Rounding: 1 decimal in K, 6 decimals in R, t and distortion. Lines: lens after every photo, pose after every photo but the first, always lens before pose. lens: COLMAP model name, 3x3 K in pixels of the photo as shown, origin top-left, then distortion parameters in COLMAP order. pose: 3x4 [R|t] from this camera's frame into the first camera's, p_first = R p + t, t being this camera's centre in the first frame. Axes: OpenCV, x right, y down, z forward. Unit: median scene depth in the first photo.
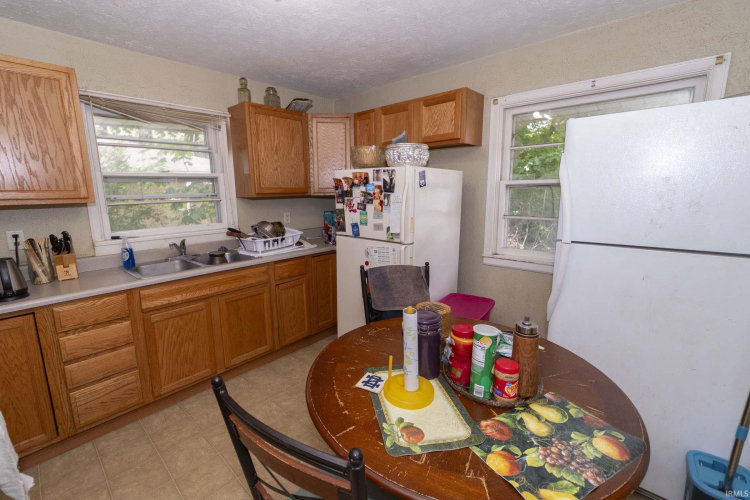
lens RADIAL K [[329.3, 0, 371.9], [0, 329.3, 250.4], [0, 0, 1]] dist [-0.003435, -0.001254]
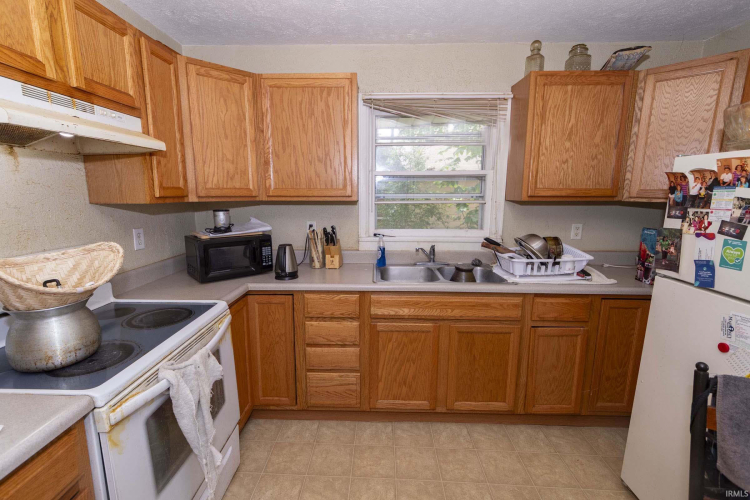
lens RADIAL K [[329.3, 0, 374.6], [0, 329.3, 244.5], [0, 0, 1]] dist [-0.003435, -0.001254]
pose [[0.641168, 0.138141, -0.754865, -0.001674], [-0.151183, 0.987125, 0.052234, -0.056968], [0.752362, 0.080632, 0.653797, 0.296070]]
